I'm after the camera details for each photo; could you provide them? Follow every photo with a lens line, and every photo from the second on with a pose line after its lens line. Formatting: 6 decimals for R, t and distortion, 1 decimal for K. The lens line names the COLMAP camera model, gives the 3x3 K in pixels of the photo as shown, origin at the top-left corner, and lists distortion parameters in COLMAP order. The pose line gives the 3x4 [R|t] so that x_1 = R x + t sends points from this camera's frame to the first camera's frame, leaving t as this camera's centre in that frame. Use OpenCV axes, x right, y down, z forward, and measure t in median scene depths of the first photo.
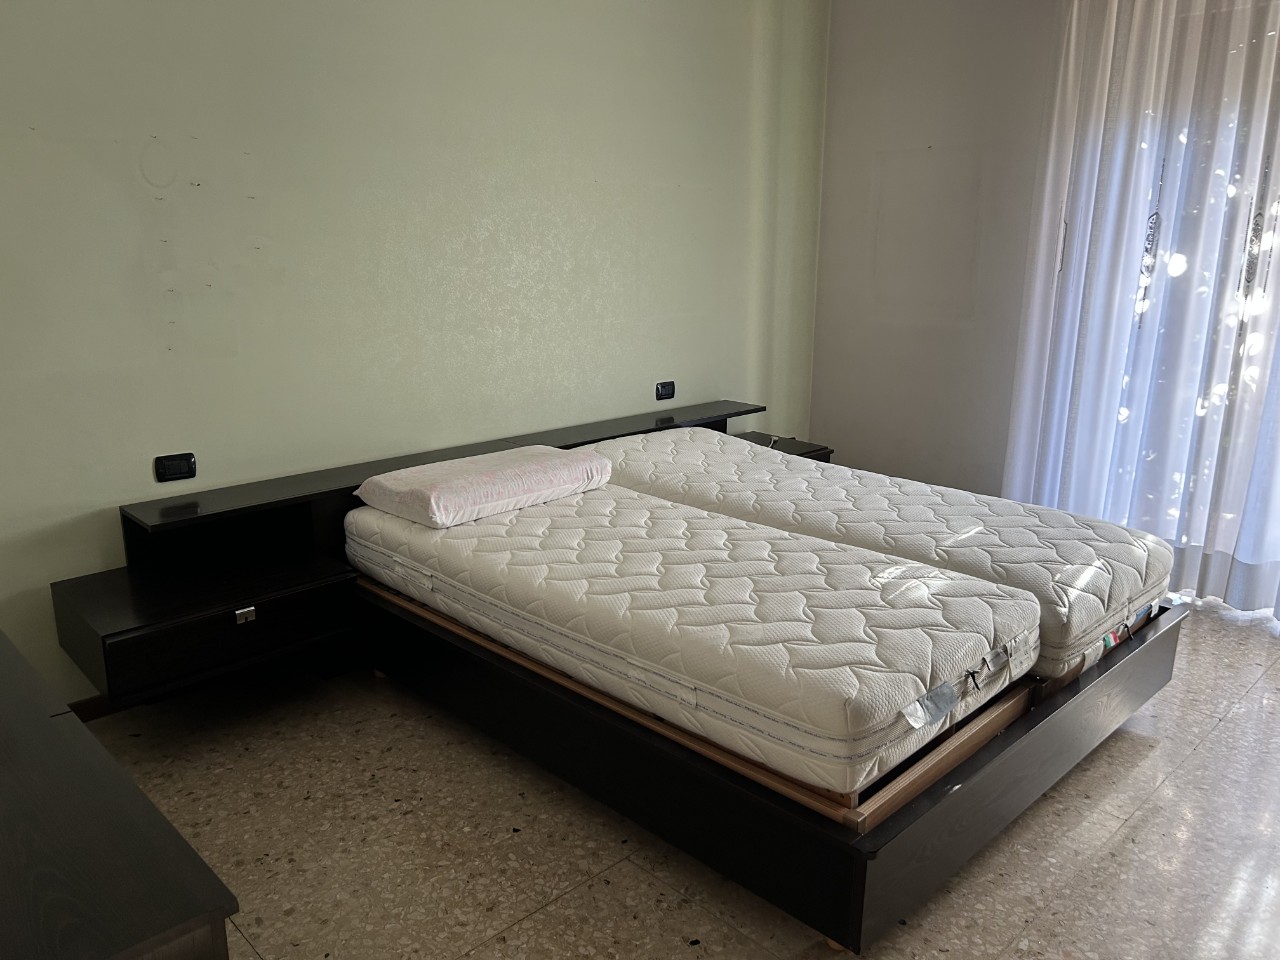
lens RADIAL K [[972.9, 0, 640.2], [0, 972.9, 481.4], [0, 0, 1]] dist [-0.004913, -0.001189]
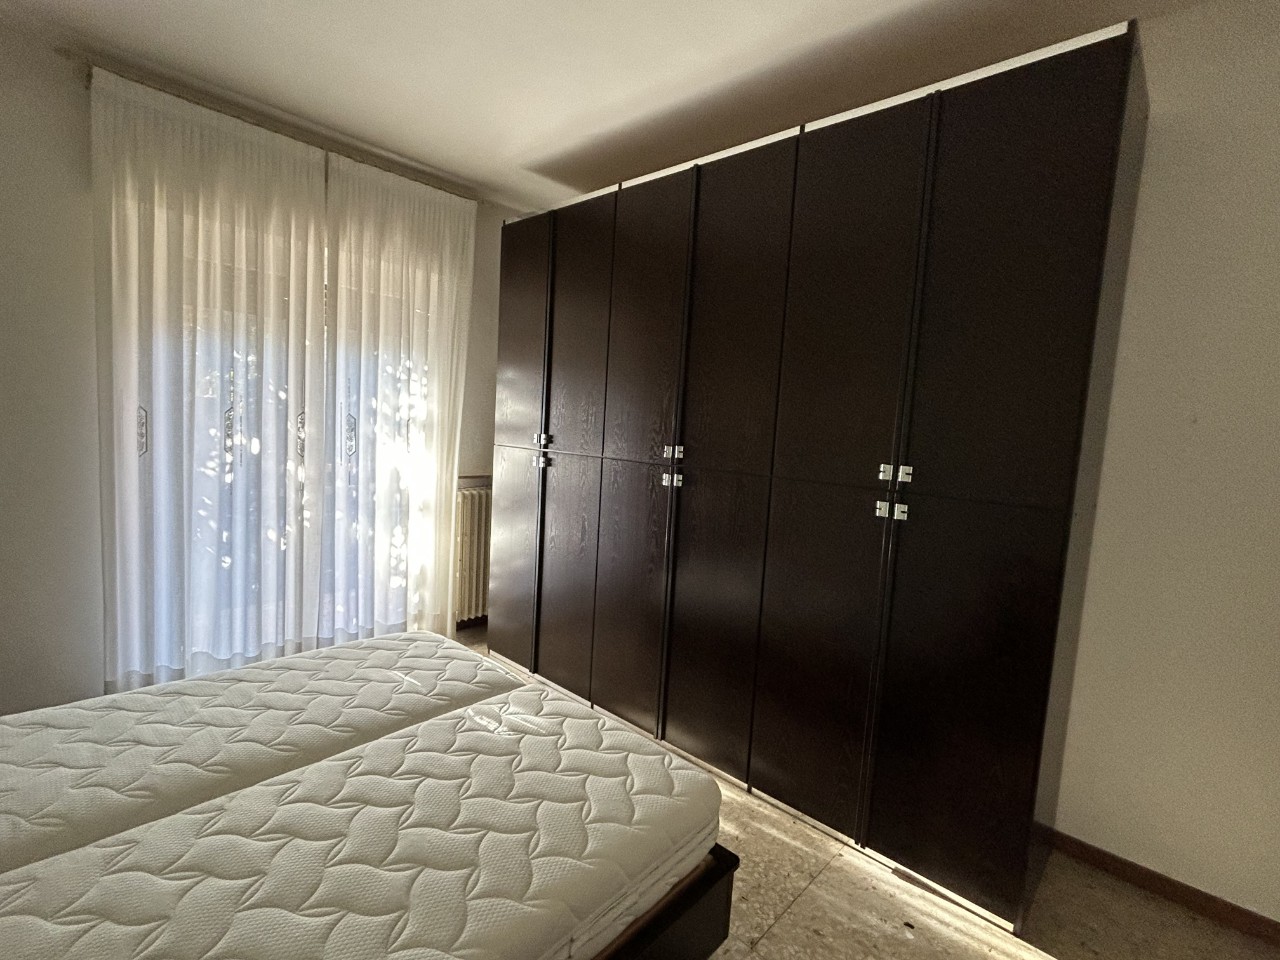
lens RADIAL K [[603.4, 0, 639.6], [0, 603.4, 474.4], [0, 0, 1]] dist [-0.003419, -0.000391]
pose [[-0.041559, -0.091860, 0.994904, -0.338613], [0.197798, 0.975300, 0.098312, -0.176144], [-0.979361, 0.200876, -0.022363, 0.552205]]
